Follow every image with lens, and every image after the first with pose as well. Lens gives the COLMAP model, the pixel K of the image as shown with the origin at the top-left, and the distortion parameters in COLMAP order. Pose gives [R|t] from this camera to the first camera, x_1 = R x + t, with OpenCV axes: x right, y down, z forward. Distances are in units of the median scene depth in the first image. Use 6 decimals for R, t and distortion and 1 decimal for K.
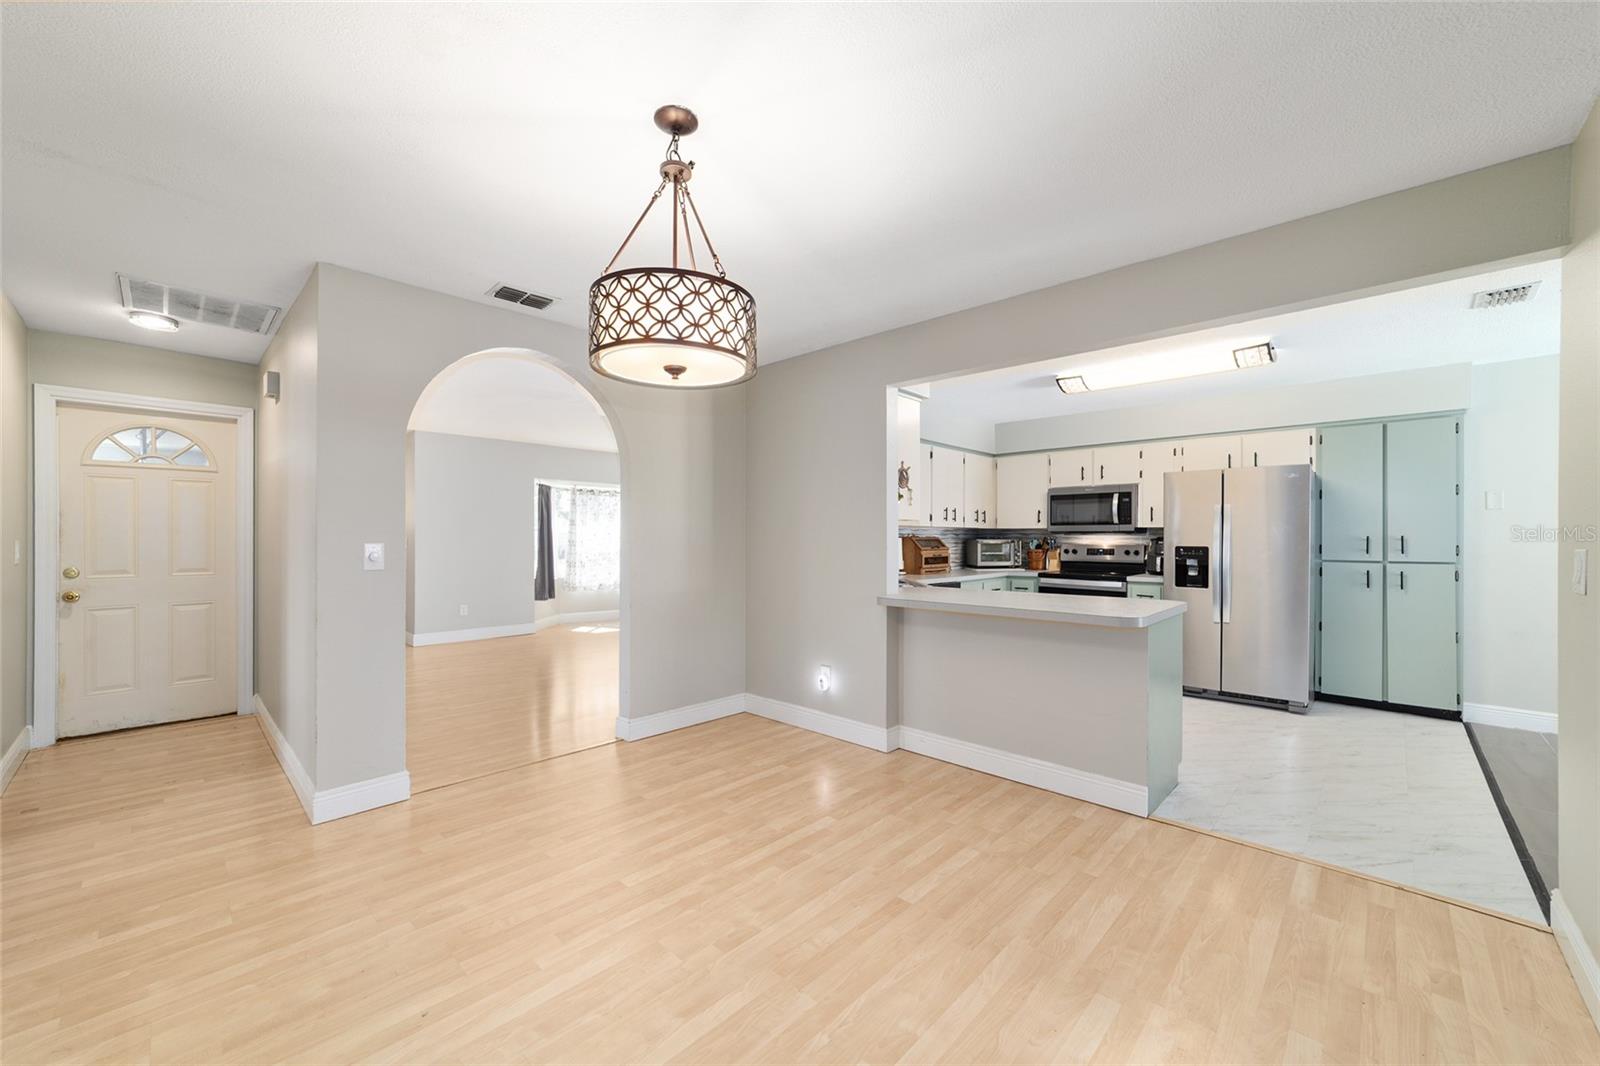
lens RADIAL K [[619.0, 0, 793.6], [0, 619.0, 539.6], [0, 0, 1]] dist [-0.008959, 0.000538]
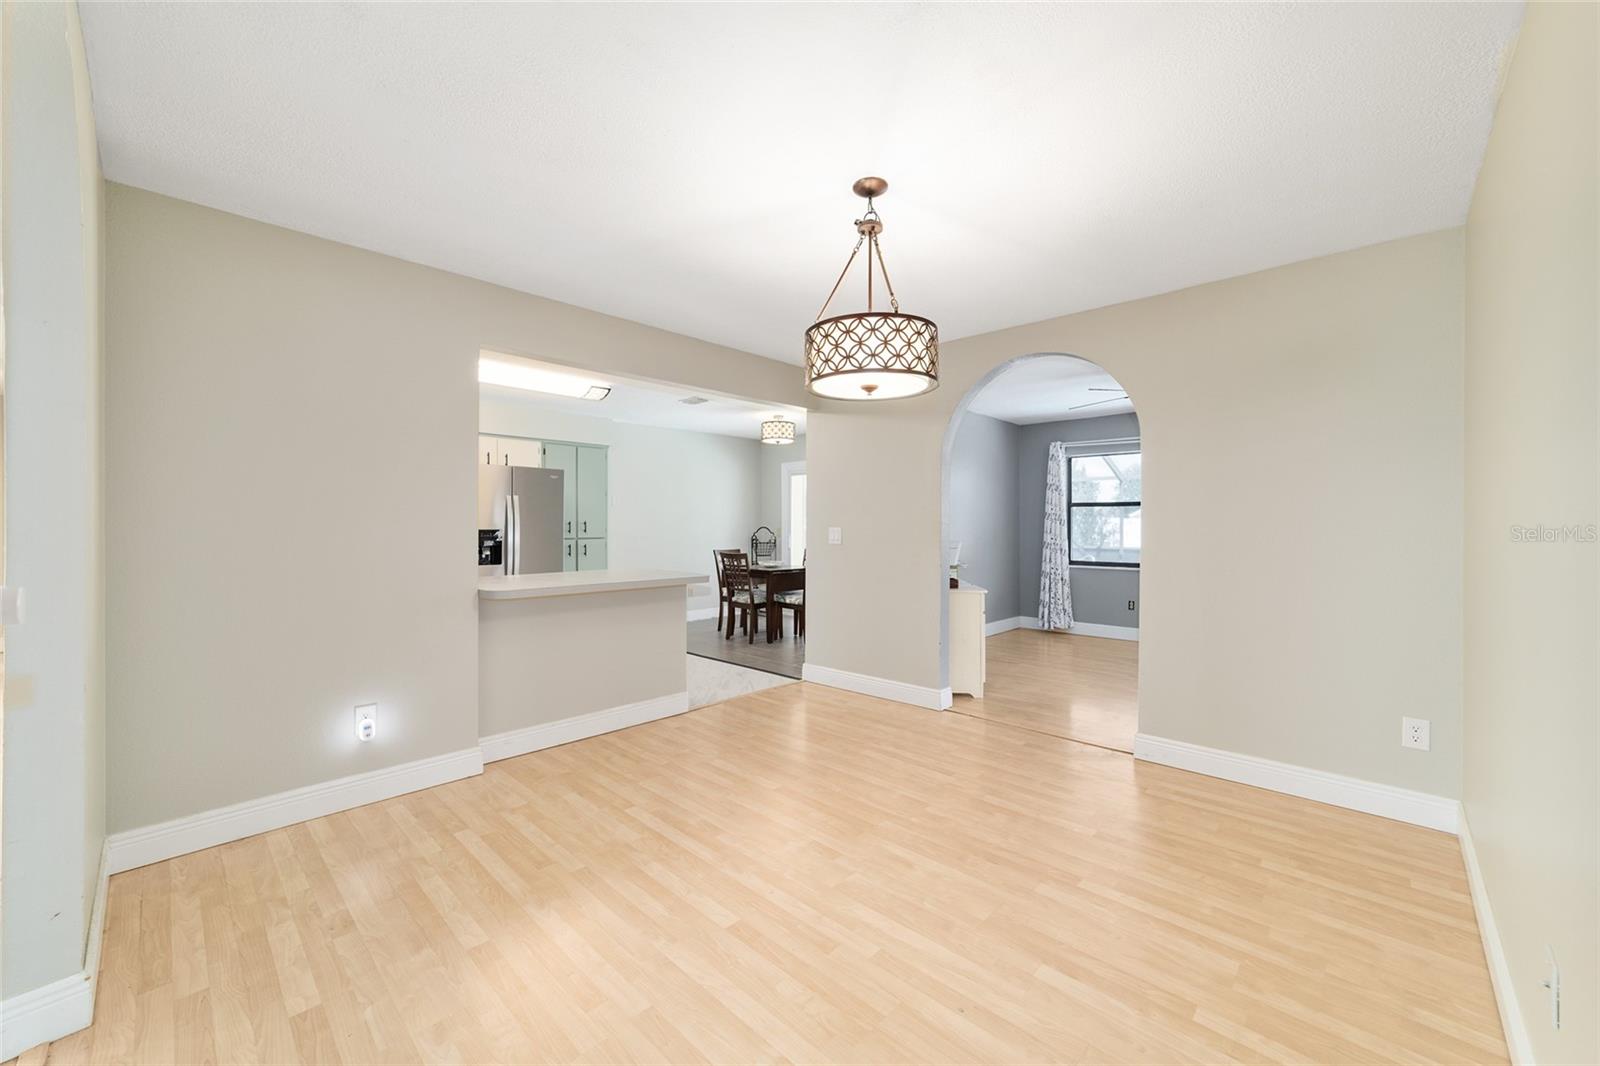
lens RADIAL K [[622.2, 0, 798.6], [0, 622.2, 526.6], [0, 0, 1]] dist [-0.000834, 0.000024]
pose [[-0.002671, -0.004956, 0.999984, -0.574250], [-0.001592, 0.999986, 0.004951, -0.001378], [-0.999995, -0.001579, -0.002679, 0.457379]]
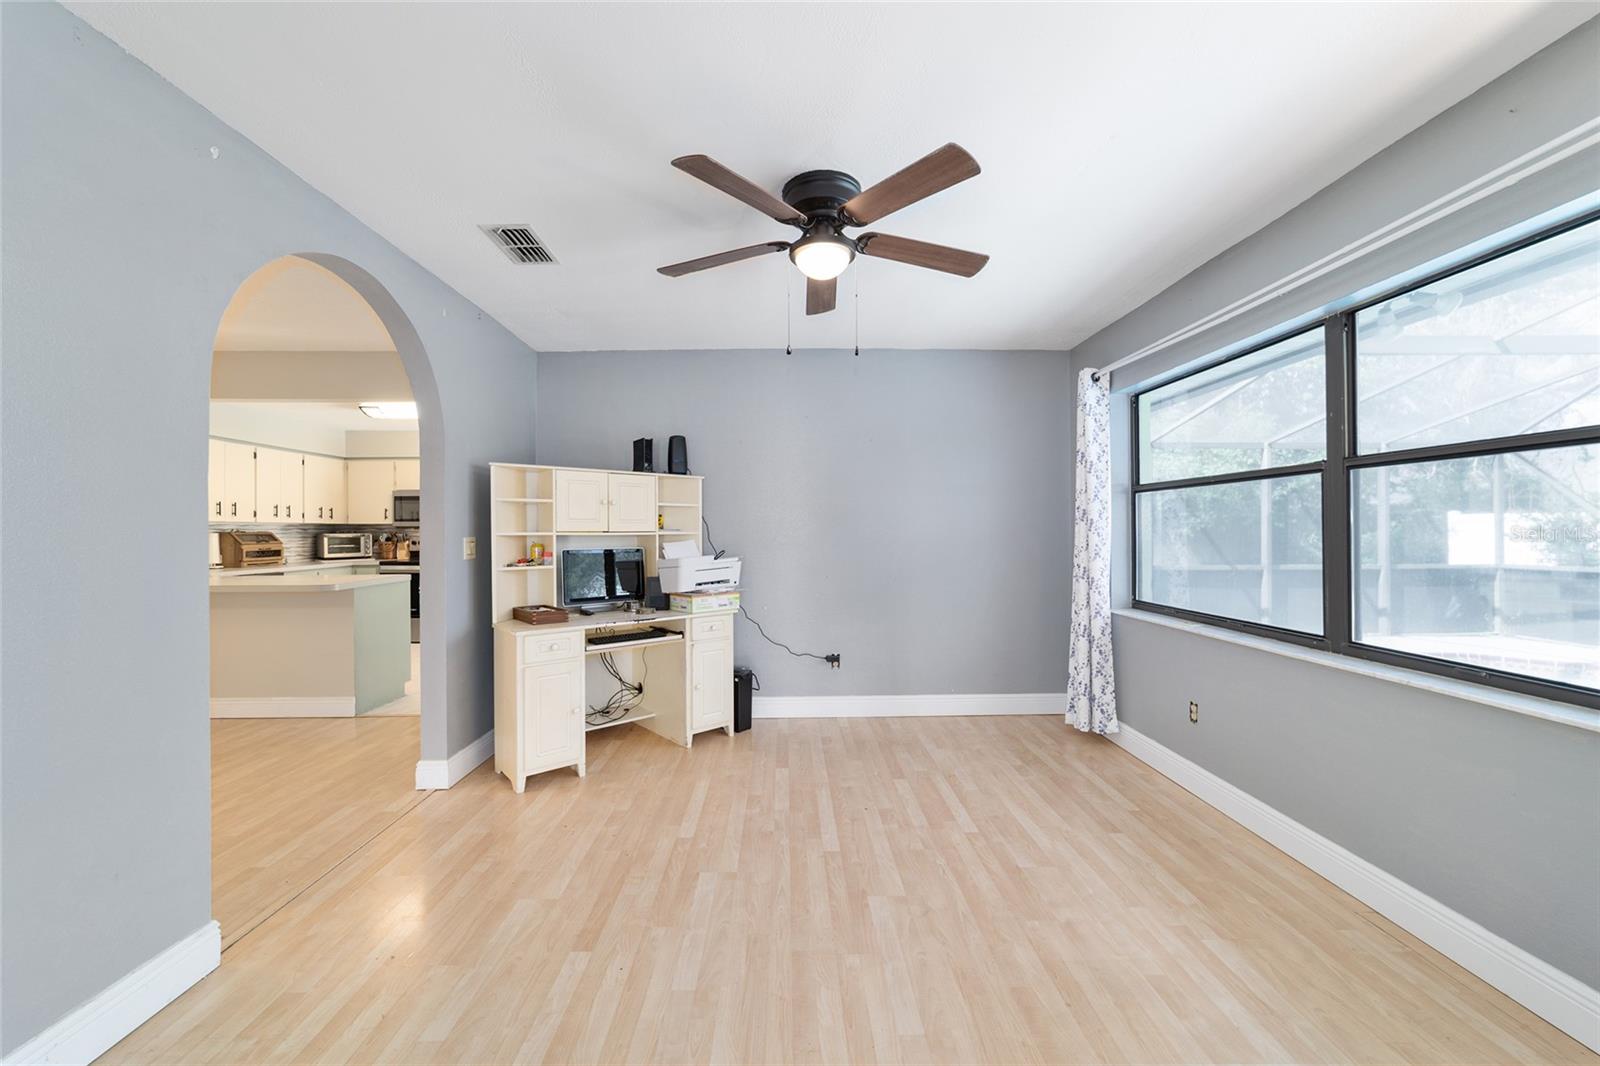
lens RADIAL K [[614.4, 0, 797.7], [0, 614.4, 528.6], [0, 0, 1]] dist [-0.018189, 0.009224]
pose [[0.705115, -0.004166, 0.709081, 0.175097], [0.007938, 0.999966, -0.002018, -0.000895], [-0.709049, 0.007051, 0.705124, -0.519189]]
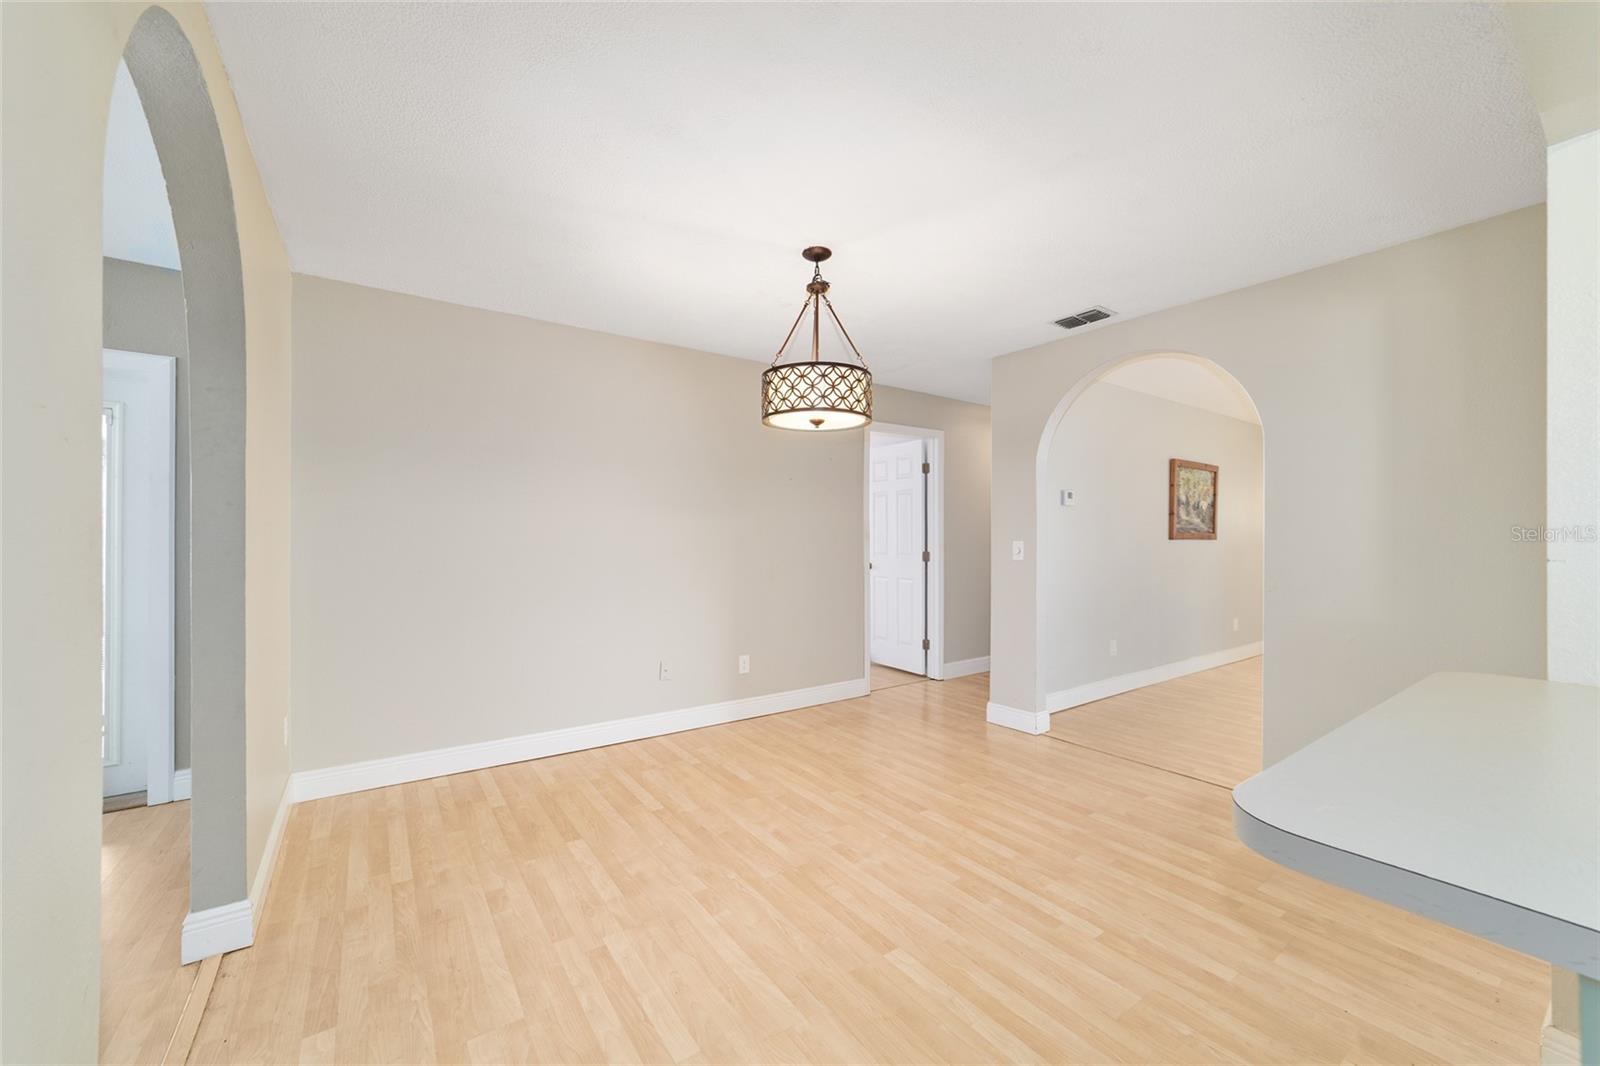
lens RADIAL K [[615.7, 0, 800.4], [0, 615.7, 537.6], [0, 0, 1]] dist [-0.017108, 0.009347]
pose [[-0.187087, -0.002661, -0.982340, 0.503667], [-0.004735, 0.999987, -0.001807, 0.001708], [0.982332, 0.004313, -0.187097, 0.494118]]
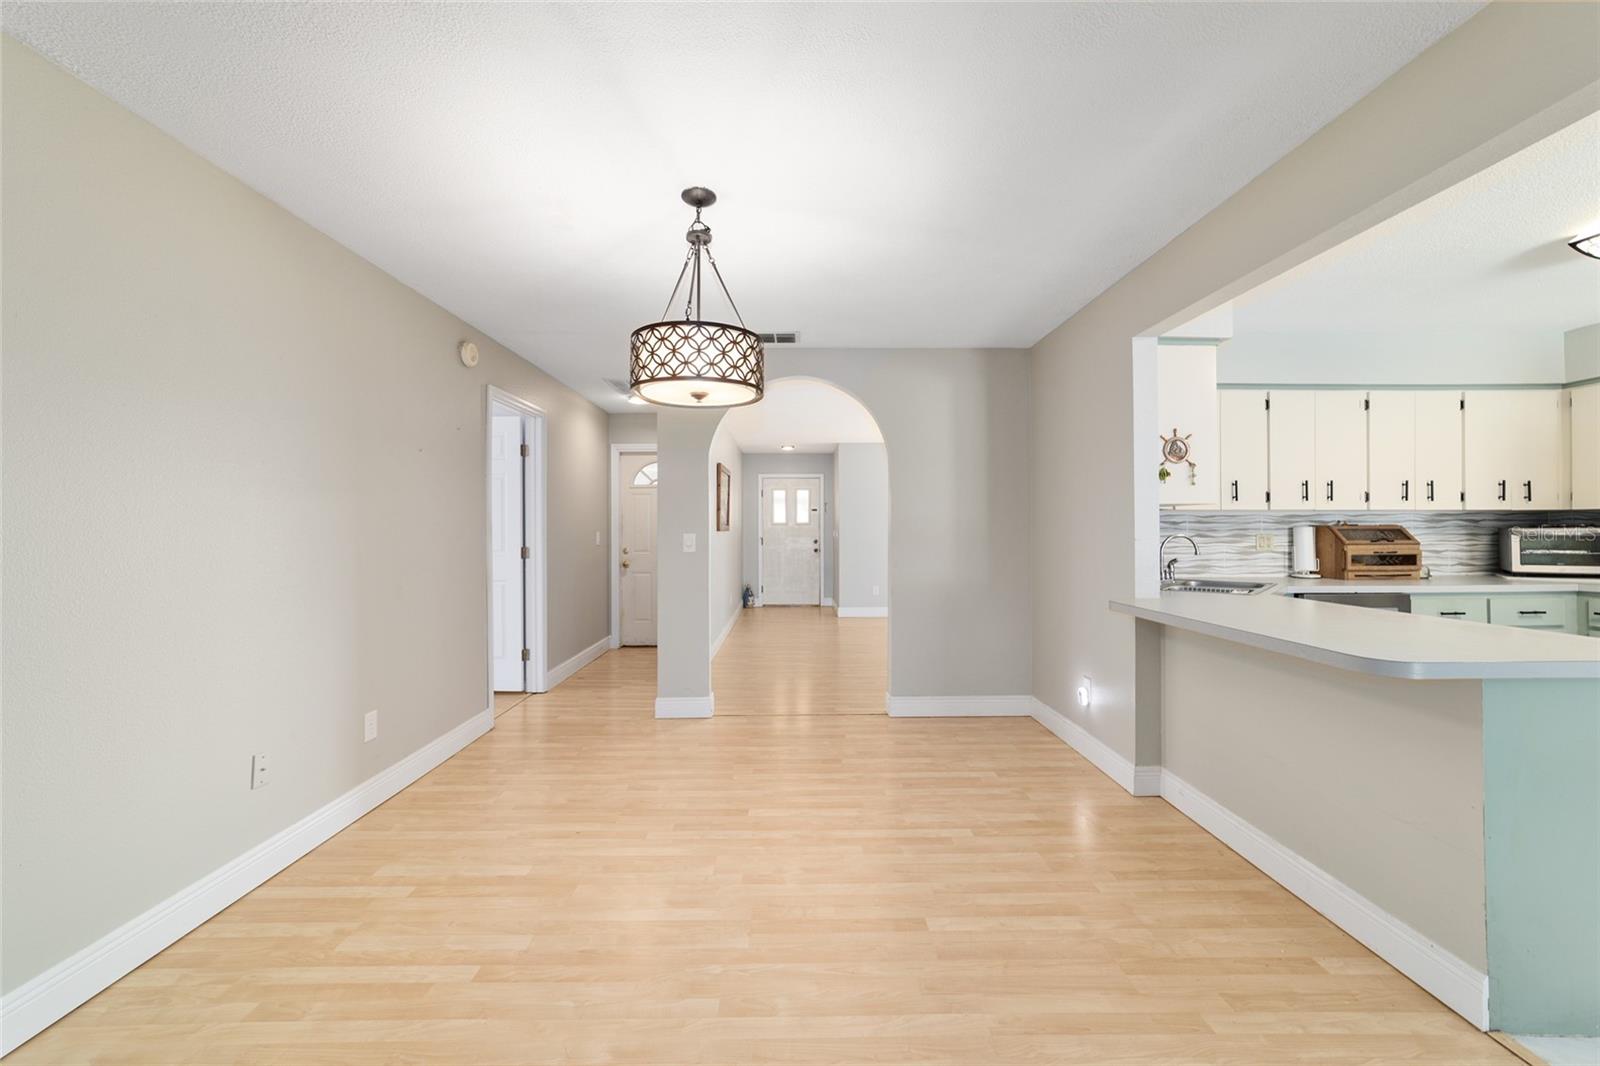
lens RADIAL K [[614.4, 0, 797.7], [0, 614.4, 528.6], [0, 0, 1]] dist [-0.018189, 0.009224]
pose [[0.701214, -0.005387, -0.712930, 0.332577], [0.003261, 0.999985, -0.004349, 0.000178], [0.712943, 0.000725, 0.701222, 0.108731]]
